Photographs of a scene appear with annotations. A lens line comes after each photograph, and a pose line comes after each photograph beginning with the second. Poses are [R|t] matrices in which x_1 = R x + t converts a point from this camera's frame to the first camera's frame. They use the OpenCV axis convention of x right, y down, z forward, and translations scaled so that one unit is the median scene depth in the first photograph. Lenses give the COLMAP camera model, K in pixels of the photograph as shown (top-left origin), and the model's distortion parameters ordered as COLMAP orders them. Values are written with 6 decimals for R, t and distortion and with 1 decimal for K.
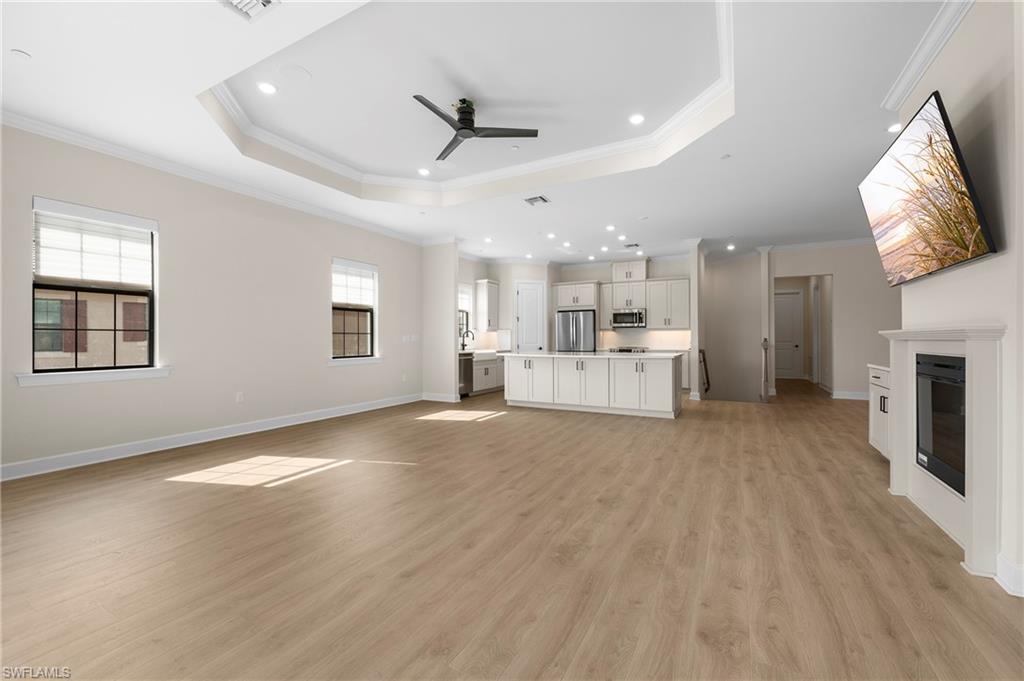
lens RADIAL K [[417.3, 0, 516.6], [0, 417.3, 338.4], [0, 0, 1]] dist [-0.009759, 0.000123]
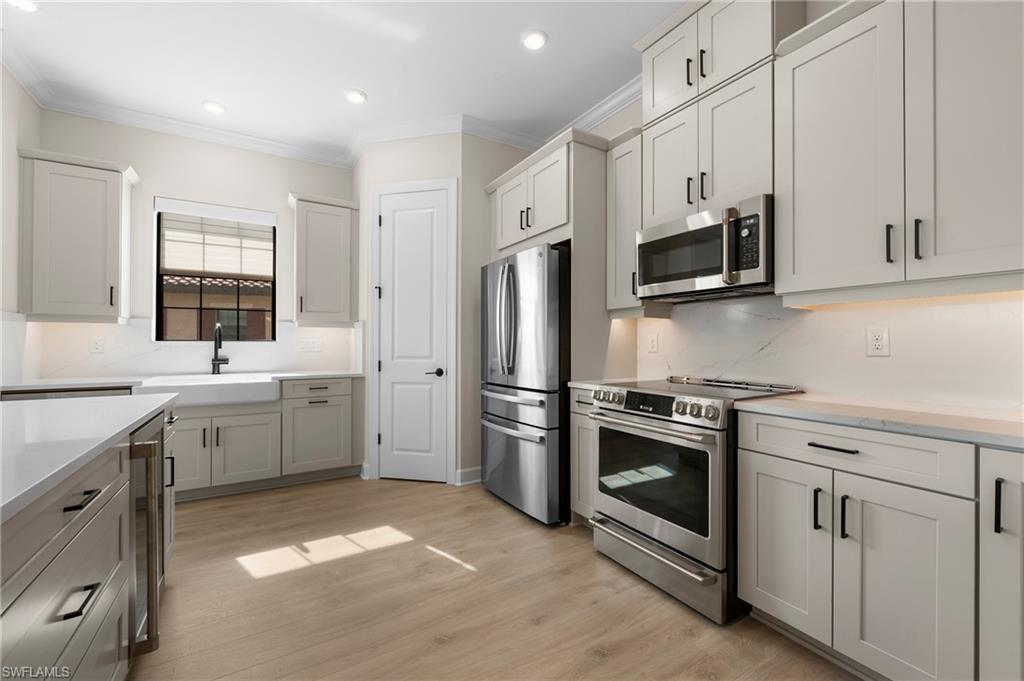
lens RADIAL K [[423.6, 0, 516.5], [0, 423.6, 339.9], [0, 0, 1]] dist [-0.002452, -0.000820]
pose [[0.860783, -0.004412, -0.508952, 0.337399], [0.000241, 0.999966, -0.008260, -0.000462], [0.508972, 0.006987, 0.860755, 0.837384]]
